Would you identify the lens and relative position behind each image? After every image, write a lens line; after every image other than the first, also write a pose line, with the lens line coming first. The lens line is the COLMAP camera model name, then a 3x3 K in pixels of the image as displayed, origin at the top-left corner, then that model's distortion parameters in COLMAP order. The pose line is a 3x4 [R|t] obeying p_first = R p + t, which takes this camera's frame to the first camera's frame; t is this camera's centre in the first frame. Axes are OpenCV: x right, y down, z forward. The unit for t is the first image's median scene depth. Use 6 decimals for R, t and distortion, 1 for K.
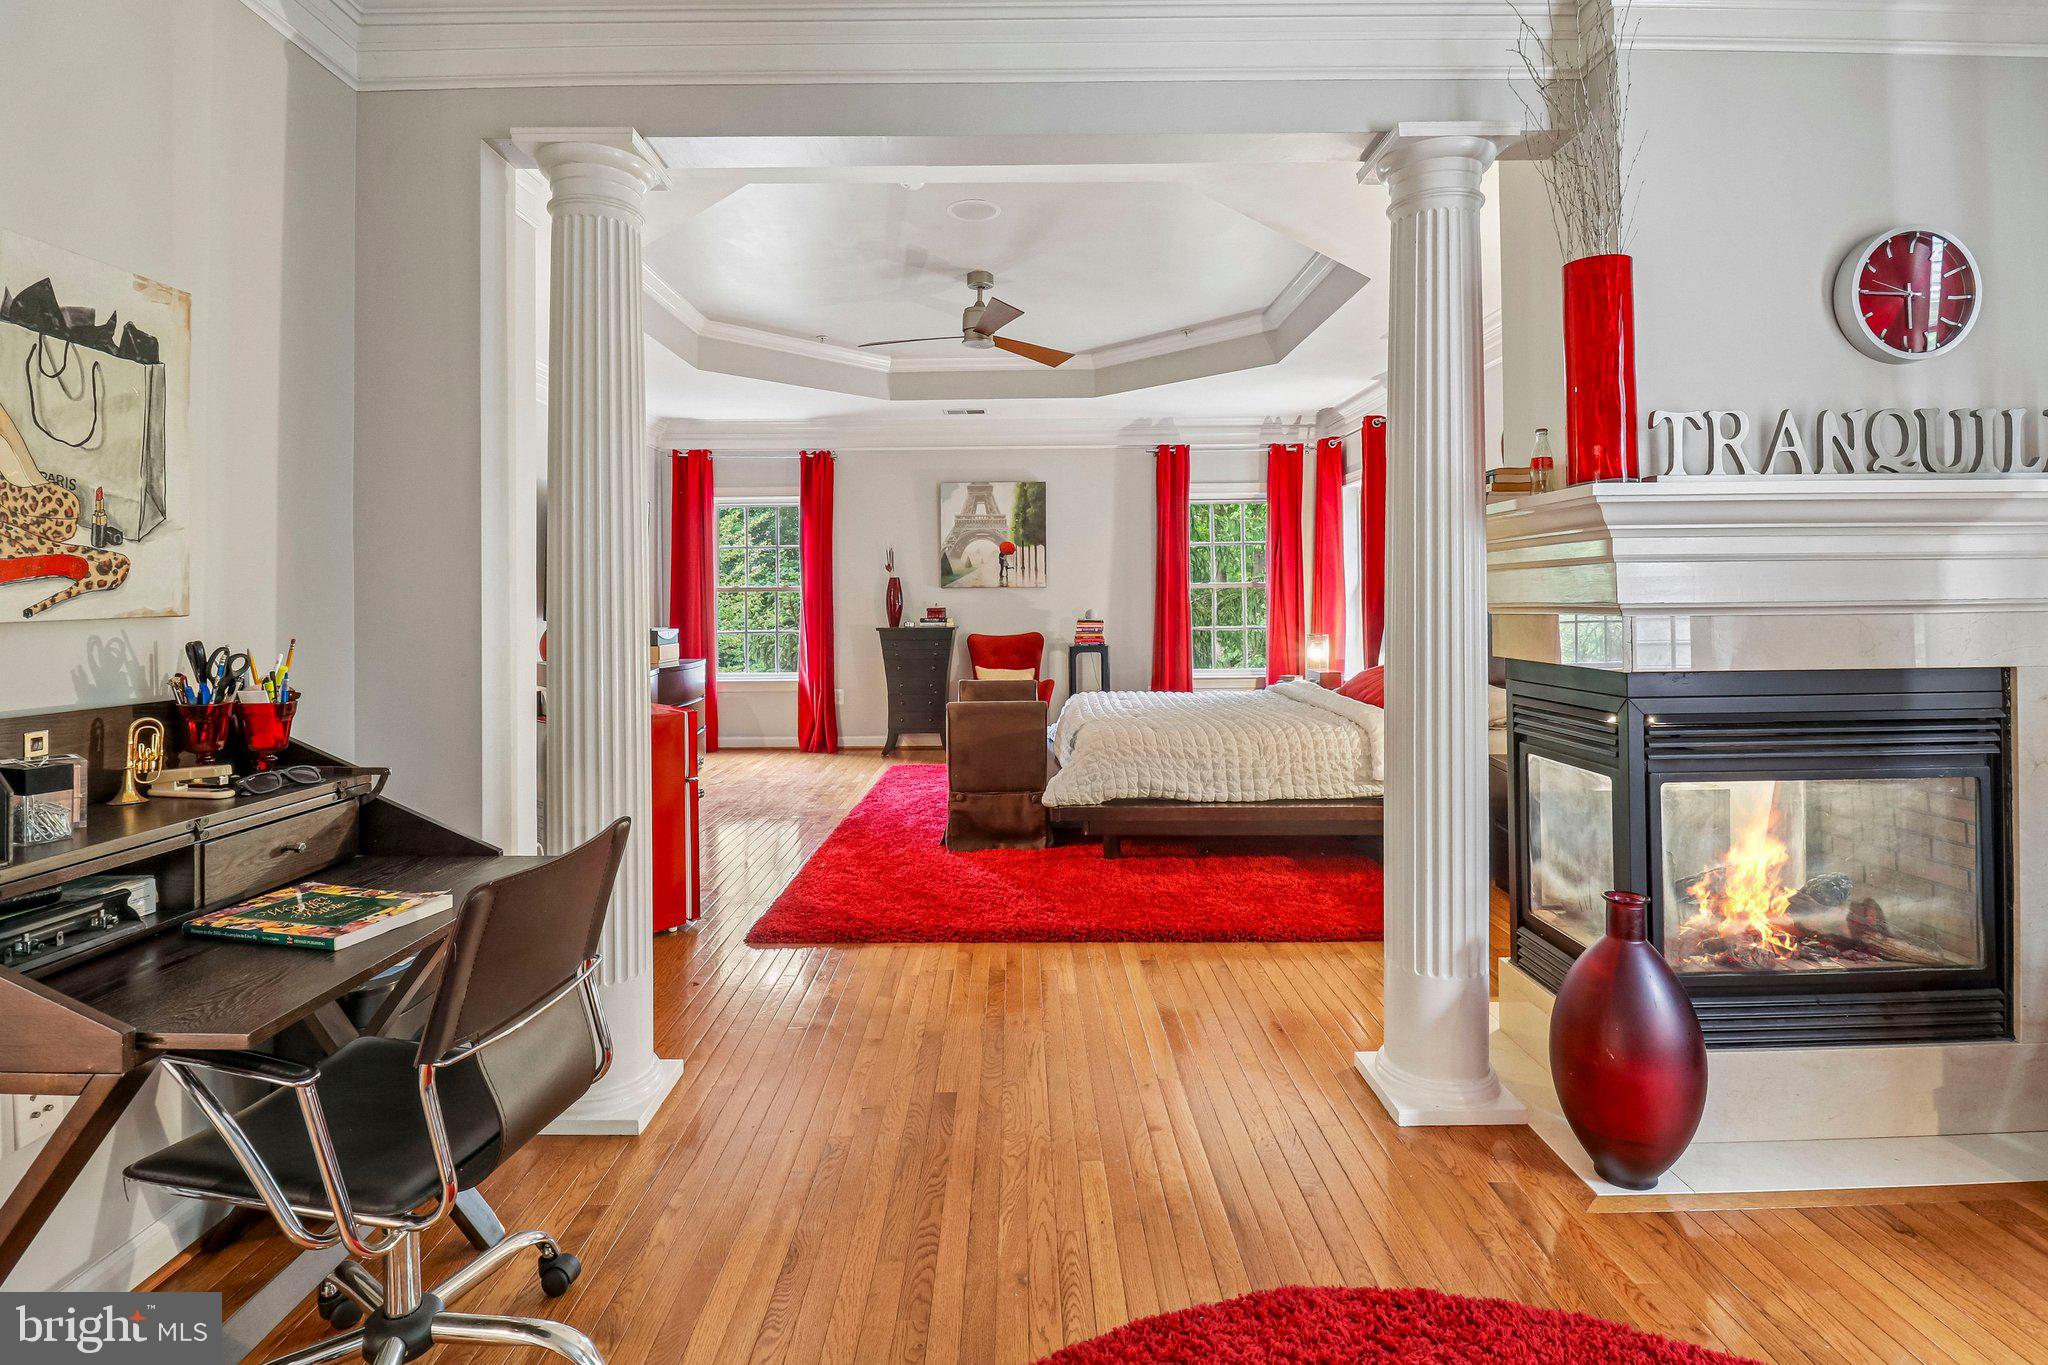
lens RADIAL K [[975.2, 0, 1025.5], [0, 975.2, 592.9], [0, 0, 1]] dist [-0.002127, -0.001028]
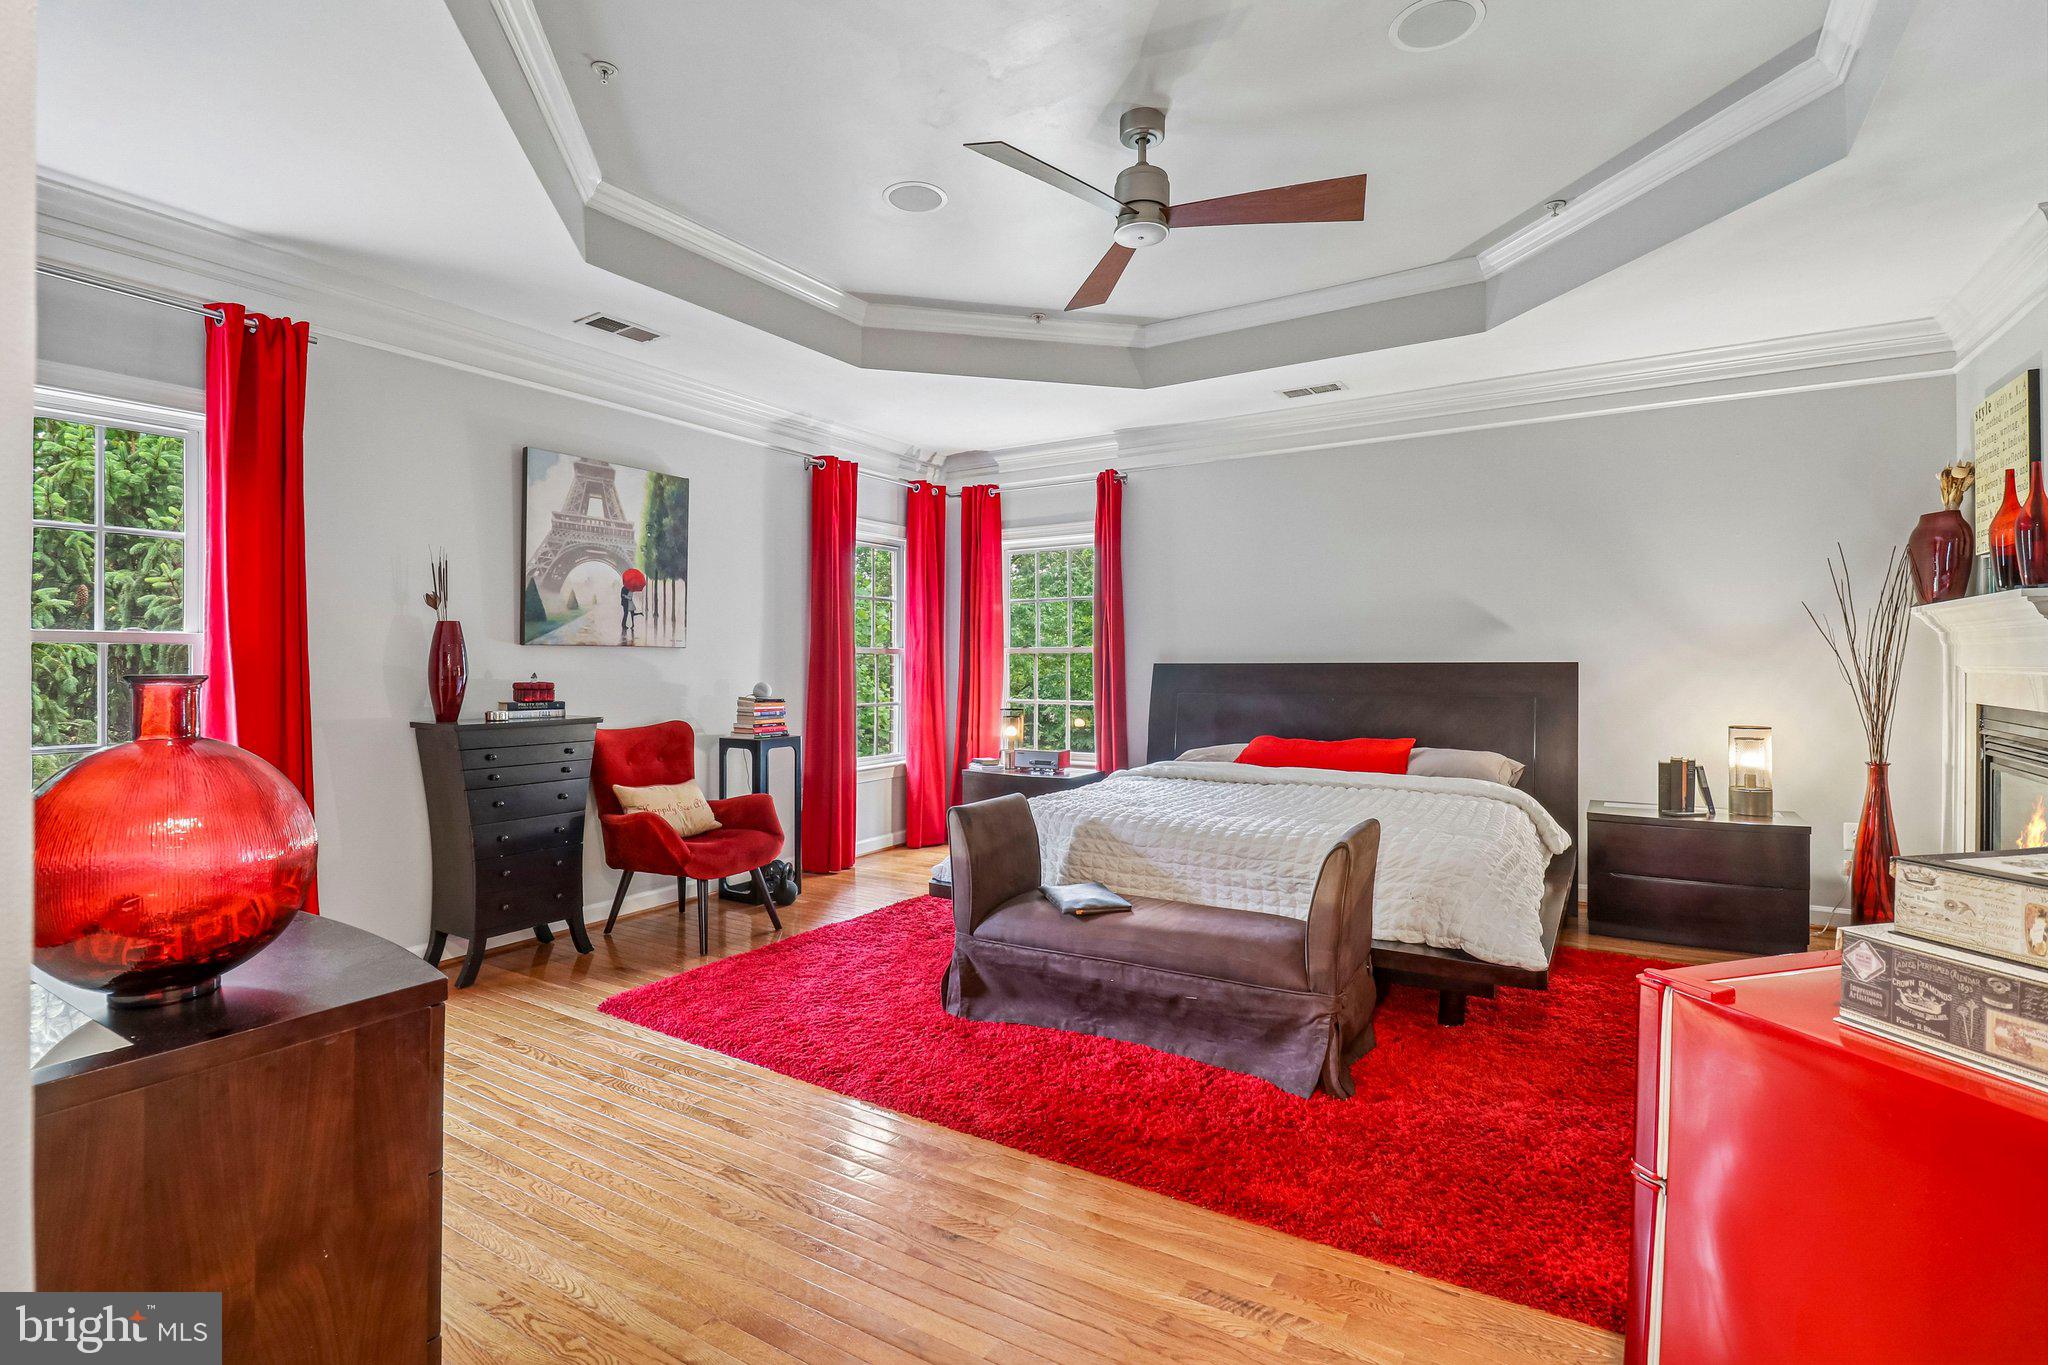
lens RADIAL K [[948.0, 0, 1014.6], [0, 948.0, 670.0], [0, 0, 1]] dist [0.001213, -0.015356]
pose [[0.535078, 0.002720, 0.844798, -0.398803], [-0.005370, 0.999986, 0.000181, 0.007498], [-0.844786, -0.004634, 0.535085, 0.522309]]
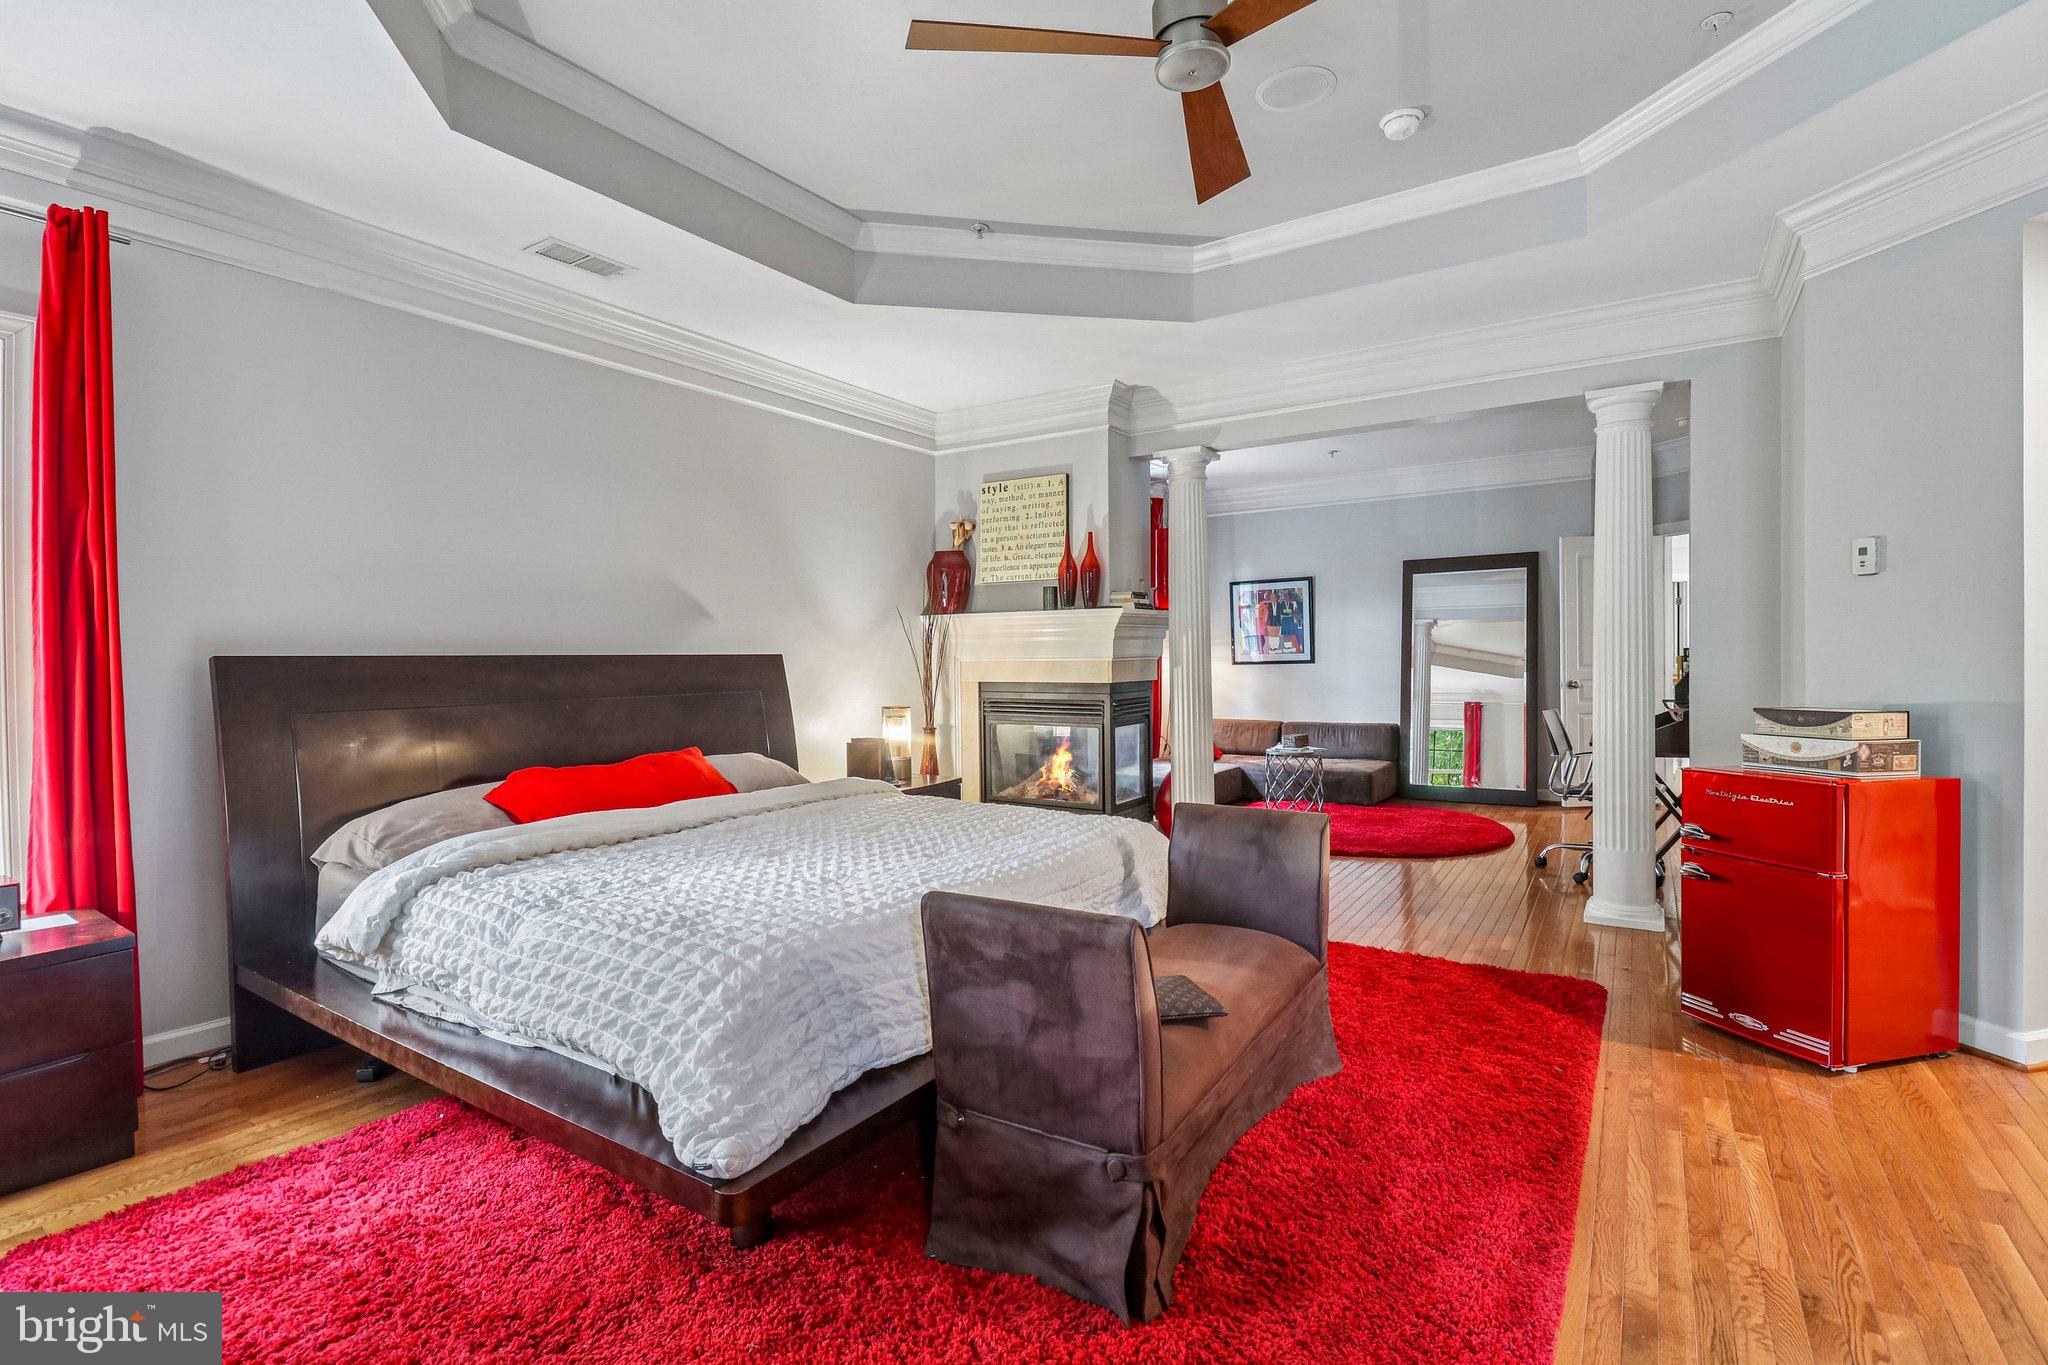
lens RADIAL K [[948.0, 0, 1014.6], [0, 948.0, 670.0], [0, 0, 1]] dist [0.001213, -0.015356]
pose [[-0.824669, 0.010720, 0.565514, -0.156324], [0.015316, 0.999877, 0.003381, 0.011098], [-0.565408, 0.011450, -0.824732, 0.966711]]
